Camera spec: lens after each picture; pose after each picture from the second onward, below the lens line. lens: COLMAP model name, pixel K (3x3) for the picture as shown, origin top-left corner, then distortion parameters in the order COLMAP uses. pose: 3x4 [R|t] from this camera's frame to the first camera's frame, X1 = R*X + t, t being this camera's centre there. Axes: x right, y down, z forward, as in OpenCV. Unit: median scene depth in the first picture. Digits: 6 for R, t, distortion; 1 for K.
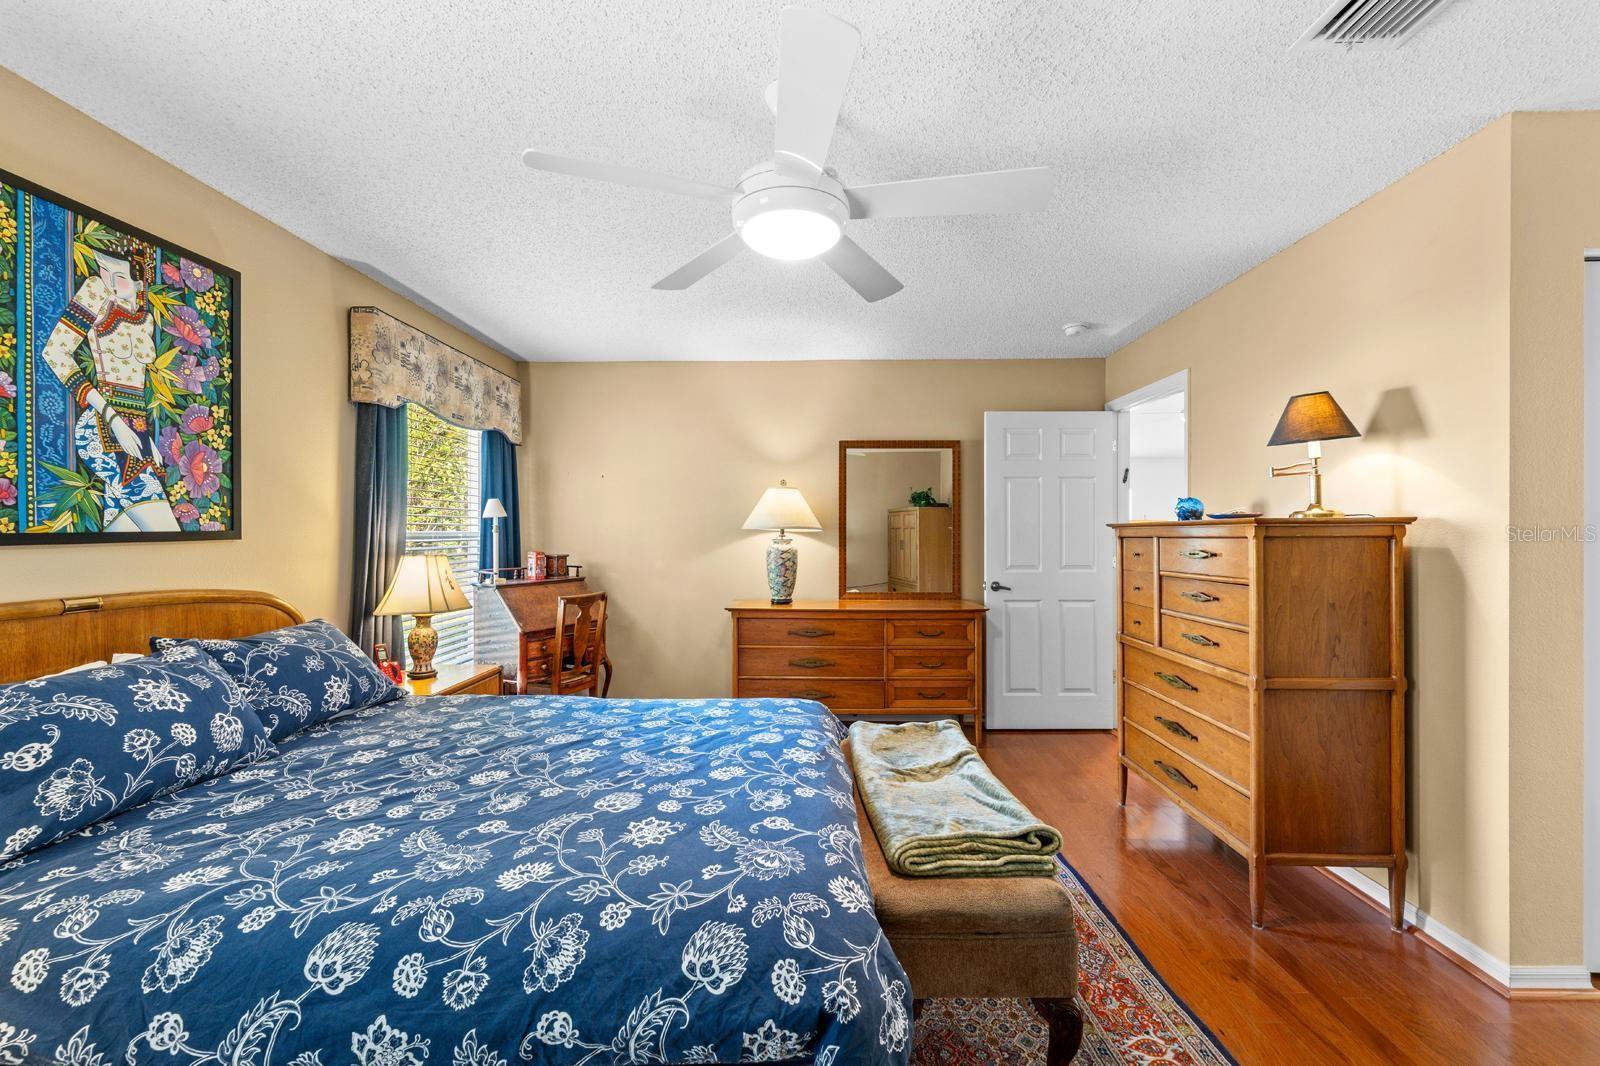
lens RADIAL K [[654.4, 0, 801.1], [0, 654.4, 534.5], [0, 0, 1]] dist [-0.001098, -0.001523]
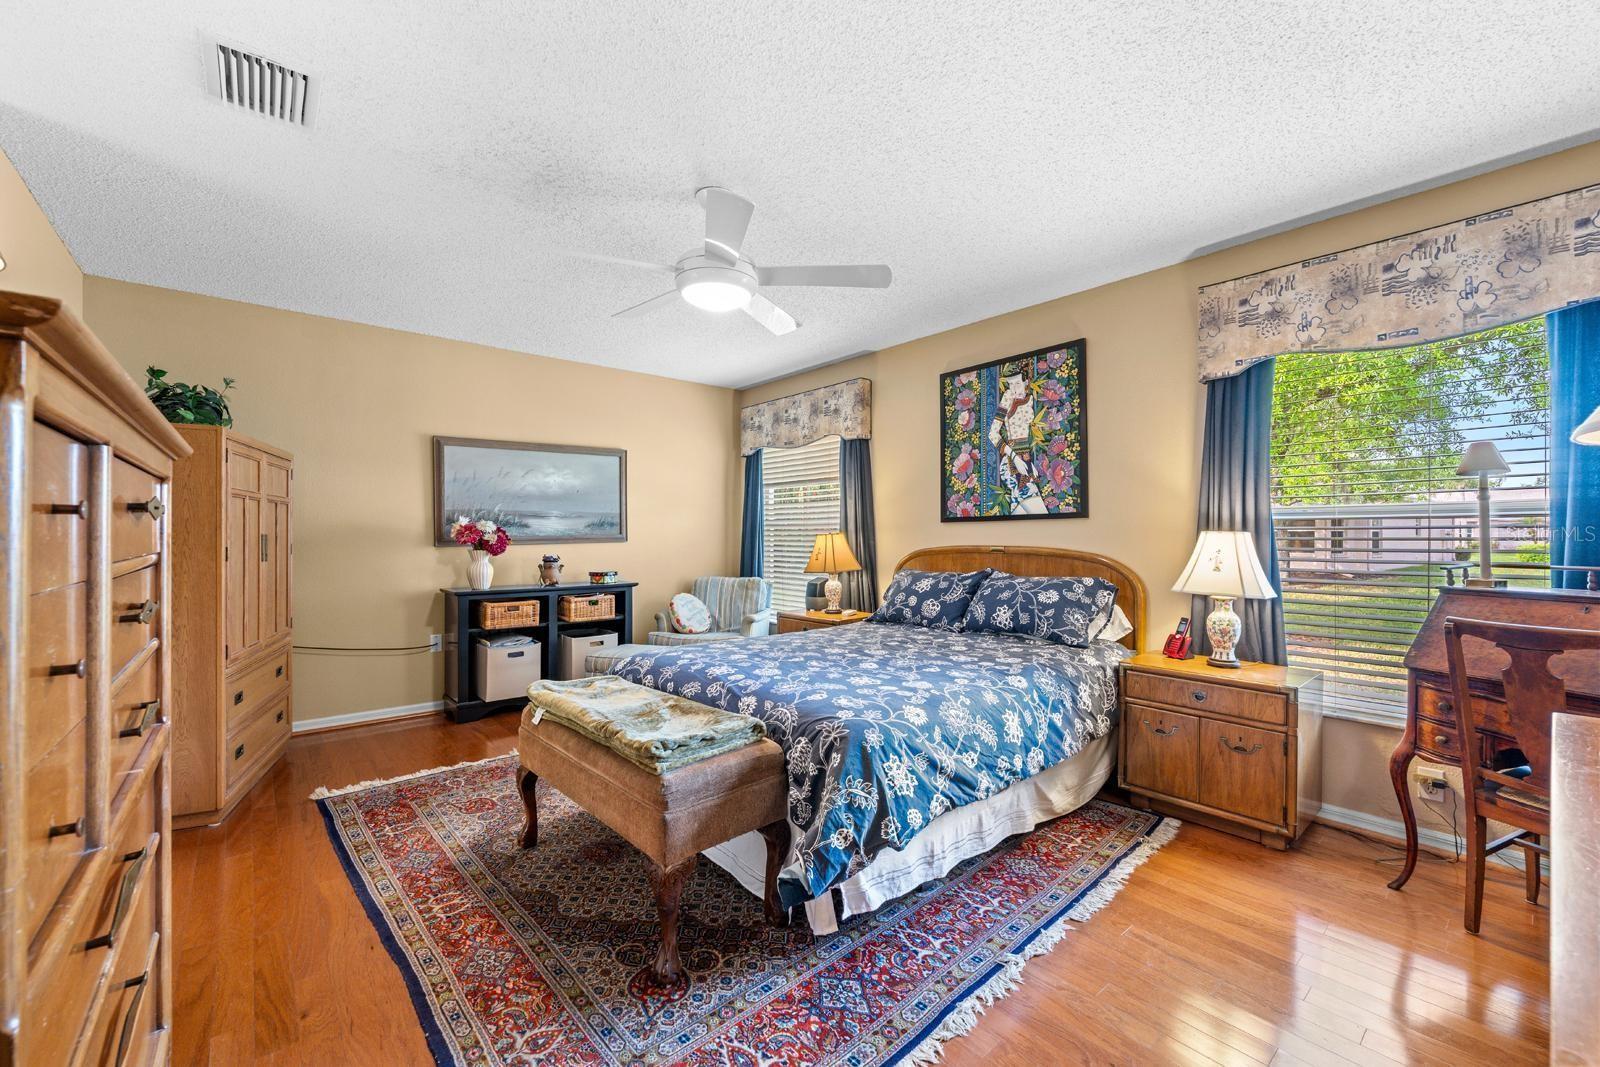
lens RADIAL K [[616.0, 0, 800.8], [0, 616.0, 534.7], [0, 0, 1]] dist [0.000129, 0.000010]
pose [[-0.737113, 0.000873, -0.675769, 0.655602], [-0.001441, 0.999995, 0.002863, 0.049963], [0.675768, 0.003085, -0.737108, 1.863289]]
